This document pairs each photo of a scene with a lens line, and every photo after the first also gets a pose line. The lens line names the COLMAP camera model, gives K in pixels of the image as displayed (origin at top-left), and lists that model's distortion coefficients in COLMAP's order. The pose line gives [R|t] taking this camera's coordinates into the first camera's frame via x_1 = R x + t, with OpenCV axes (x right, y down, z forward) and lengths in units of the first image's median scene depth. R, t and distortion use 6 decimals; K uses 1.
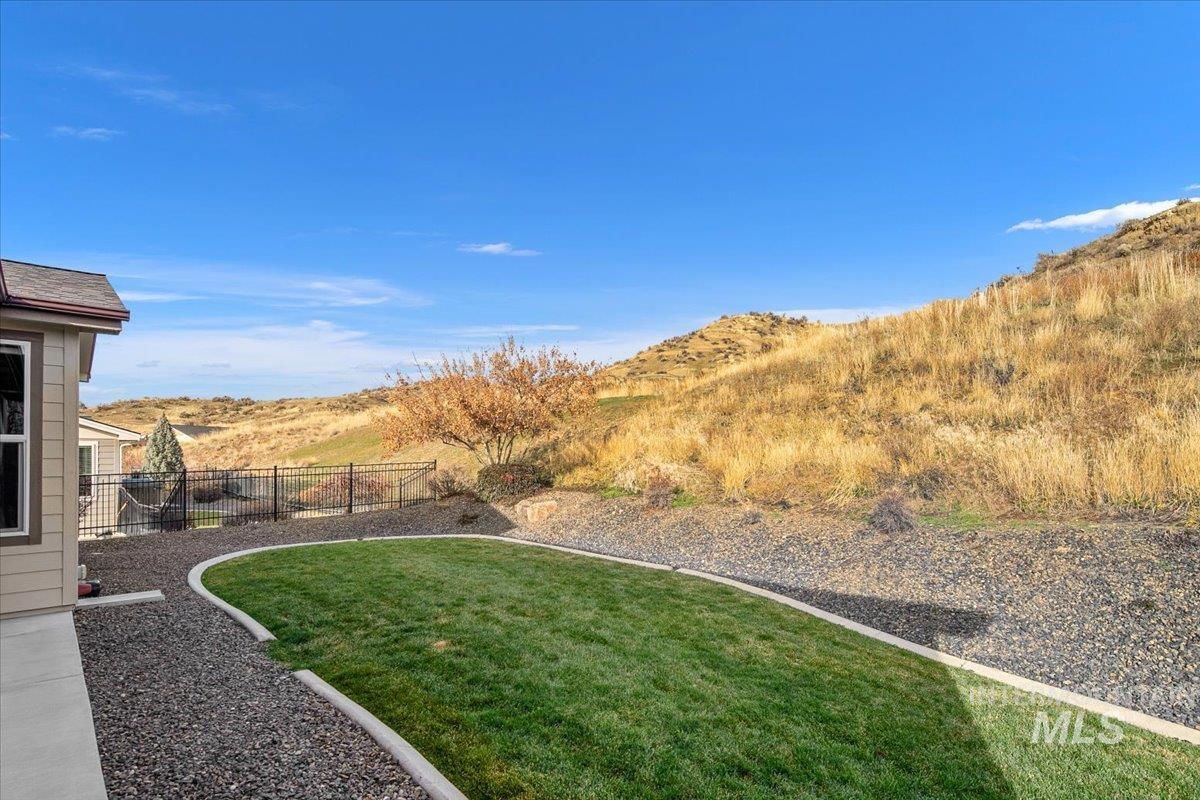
lens RADIAL K [[583.3, 0, 600.7], [0, 583.3, 454.0], [0, 0, 1]] dist [0.003332, -0.004852]
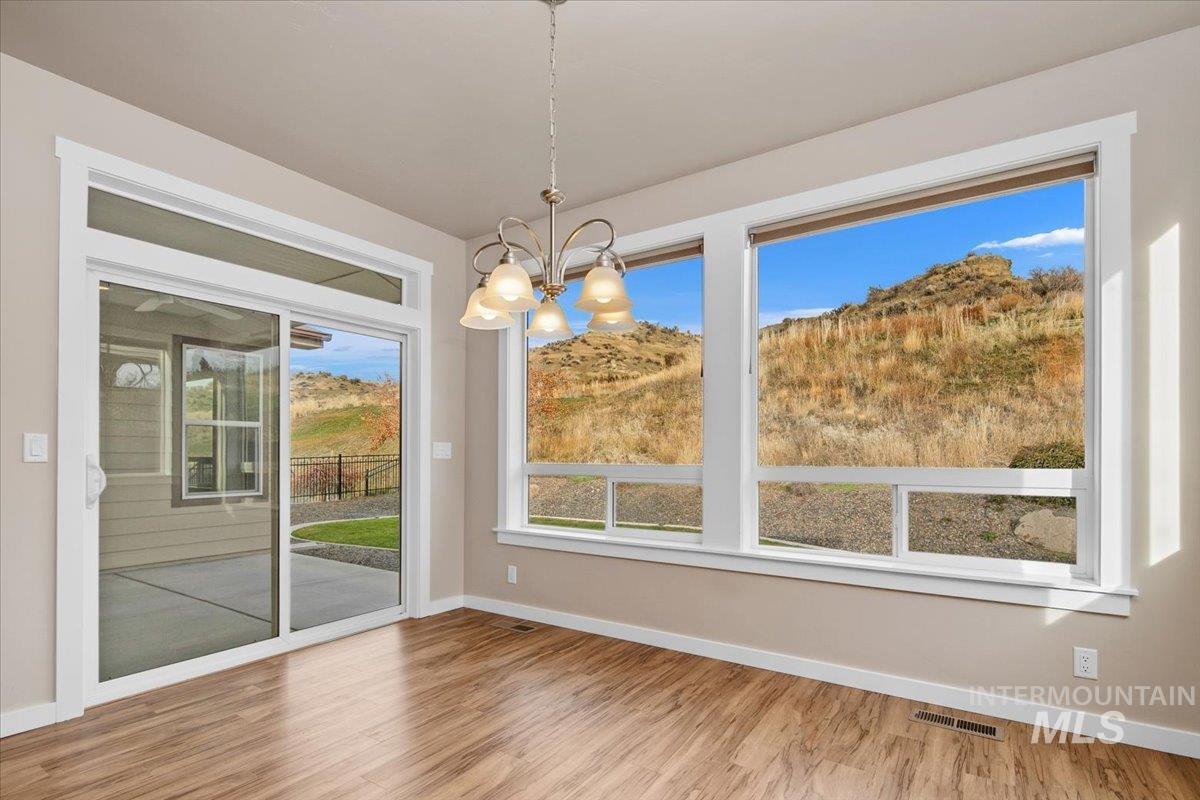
lens RADIAL K [[583.3, 0, 601.3], [0, 583.3, 457.7], [0, 0, 1]] dist [0.003332, -0.004852]
pose [[0.975674, -0.000634, 0.219224, -0.194950], [-0.000404, 0.999989, 0.004686, 0.017173], [-0.219225, -0.004661, 0.975663, -0.202813]]
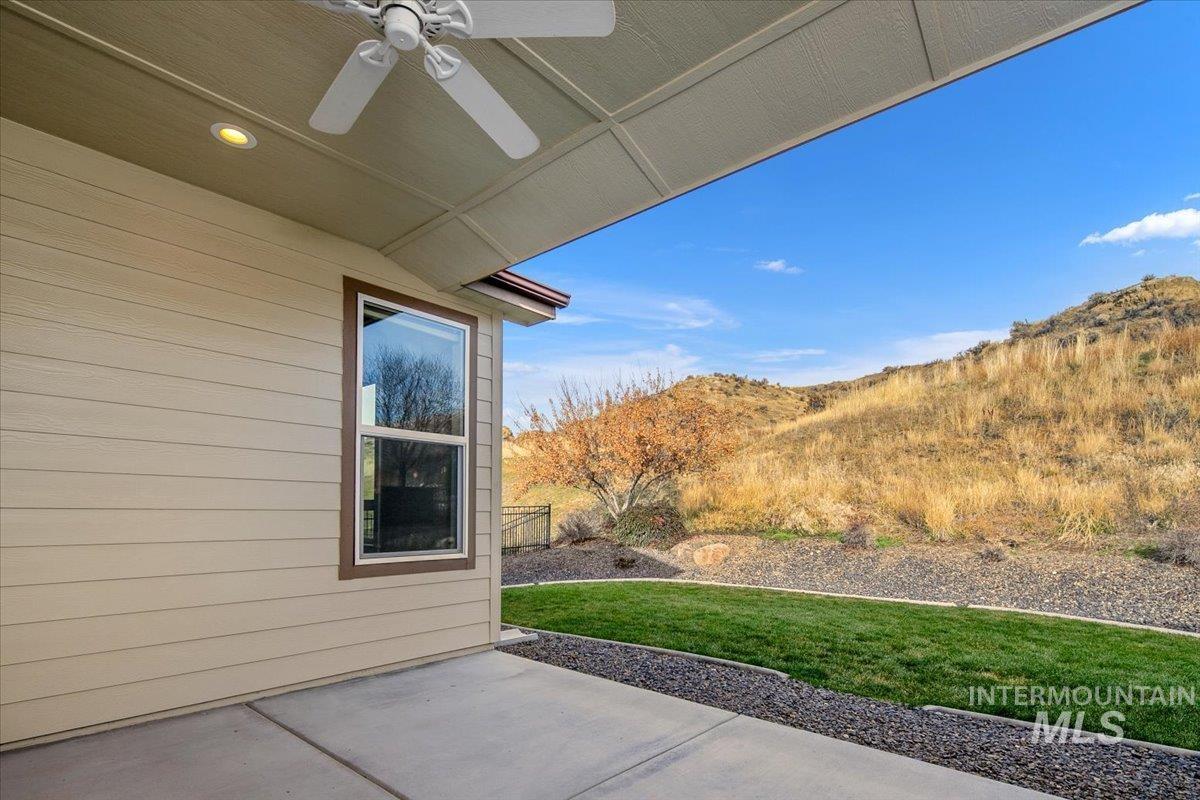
lens RADIAL K [[583.3, 0, 597.4], [0, 583.3, 506.1], [0, 0, 1]] dist [0.003332, -0.004852]
pose [[0.995704, 0.005873, 0.092407, -0.339529], [-0.004691, 0.999904, -0.013000, 0.029457], [-0.092474, 0.012510, 0.995636, 0.060337]]
